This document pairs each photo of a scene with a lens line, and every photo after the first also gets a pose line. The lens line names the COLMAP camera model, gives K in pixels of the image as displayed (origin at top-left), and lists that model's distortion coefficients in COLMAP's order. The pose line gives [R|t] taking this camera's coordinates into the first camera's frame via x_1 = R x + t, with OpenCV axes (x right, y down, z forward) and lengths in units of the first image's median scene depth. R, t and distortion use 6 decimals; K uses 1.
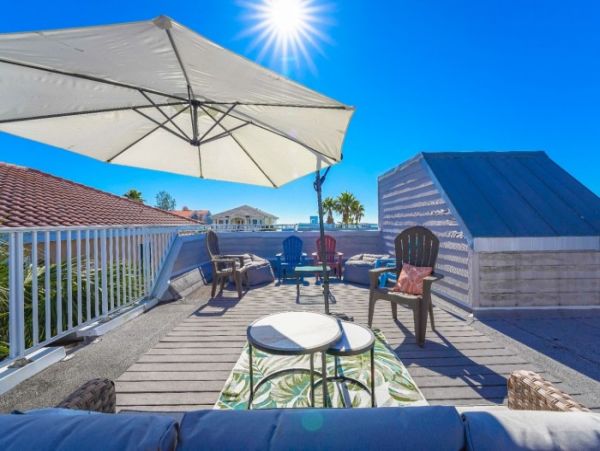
lens RADIAL K [[253.2, 0, 299.2], [0, 253.2, 226.4], [0, 0, 1]] dist [-0.003731, 0.000742]
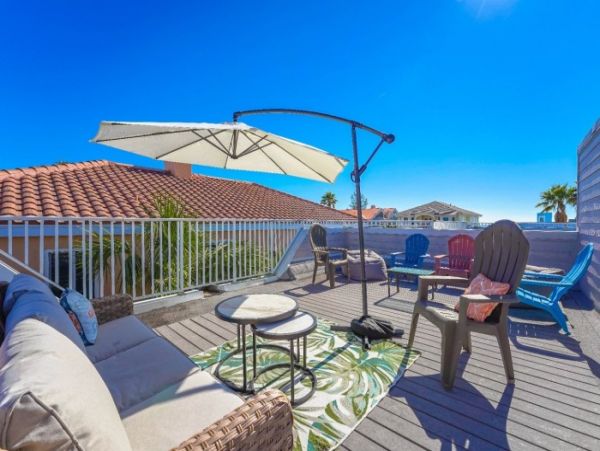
lens RADIAL K [[253.2, 0, 298.9], [0, 253.2, 222.0], [0, 0, 1]] dist [-0.003731, 0.000742]
pose [[0.742965, 0.011463, -0.669232, 0.431964], [-0.017276, 0.999849, -0.002054, 0.011193], [0.669107, 0.013088, 0.743051, 0.128390]]
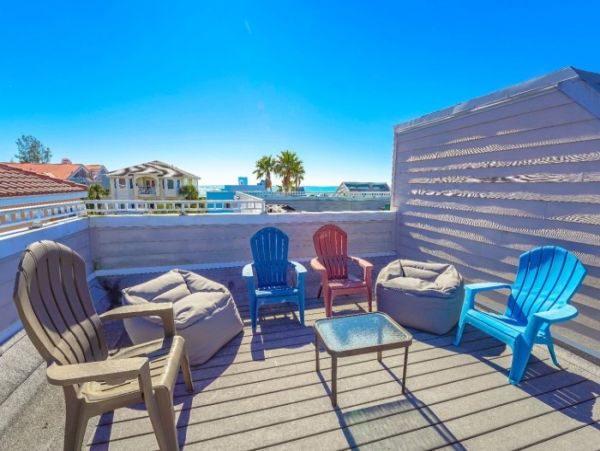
lens RADIAL K [[270.6, 0, 298.8], [0, 270.6, 217.2], [0, 0, 1]] dist [-0.001603, 0.000541]
pose [[0.962935, -0.010582, 0.269525, -0.199653], [-0.018448, 0.994306, 0.104950, -0.072563], [-0.269101, -0.106032, 0.957257, 0.790338]]
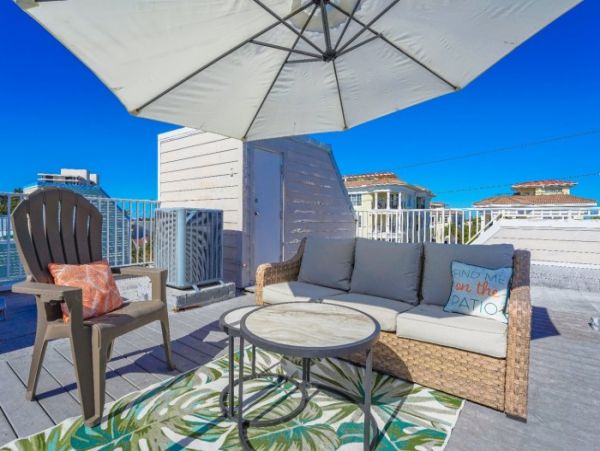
lens RADIAL K [[302.0, 0, 296.4], [0, 302.0, 225.8], [0, 0, 1]] dist [-0.000213, 0.000112]
pose [[-0.798725, -0.002738, 0.601690, -0.235718], [0.011169, 0.999750, 0.019376, 0.060589], [-0.601593, 0.022196, -0.798494, 0.814523]]
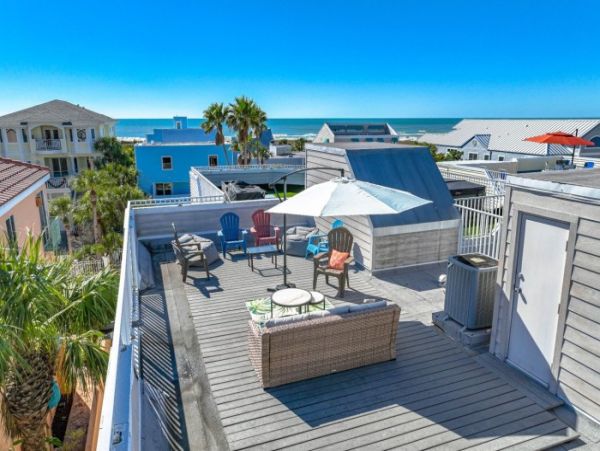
lens RADIAL K [[419.1, 0, 296.9], [0, 419.1, 222.6], [0, 0, 1]] dist [-0.004797, 0.000295]
pose [[0.941619, -0.074086, 0.328428, -0.558836], [-0.003573, 0.973235, 0.229783, -0.535068], [-0.336662, -0.217541, 0.916152, -1.112041]]
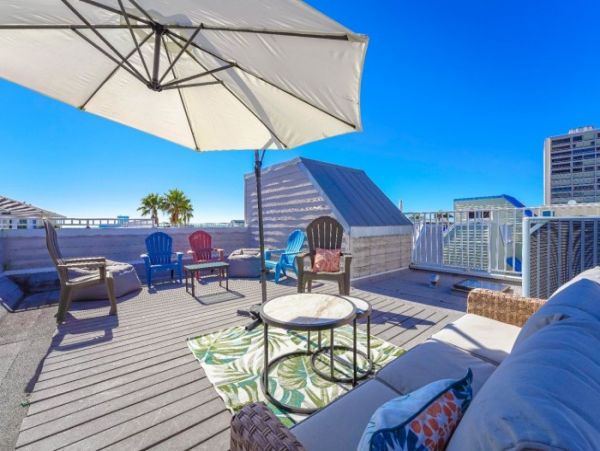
lens RADIAL K [[253.2, 0, 299.1], [0, 253.2, 224.3], [0, 0, 1]] dist [-0.003731, 0.000742]
pose [[0.777091, 0.005028, 0.629368, -0.324785], [0.005465, 0.999876, -0.014736, 0.045412], [-0.629365, 0.014891, 0.776967, 0.121731]]
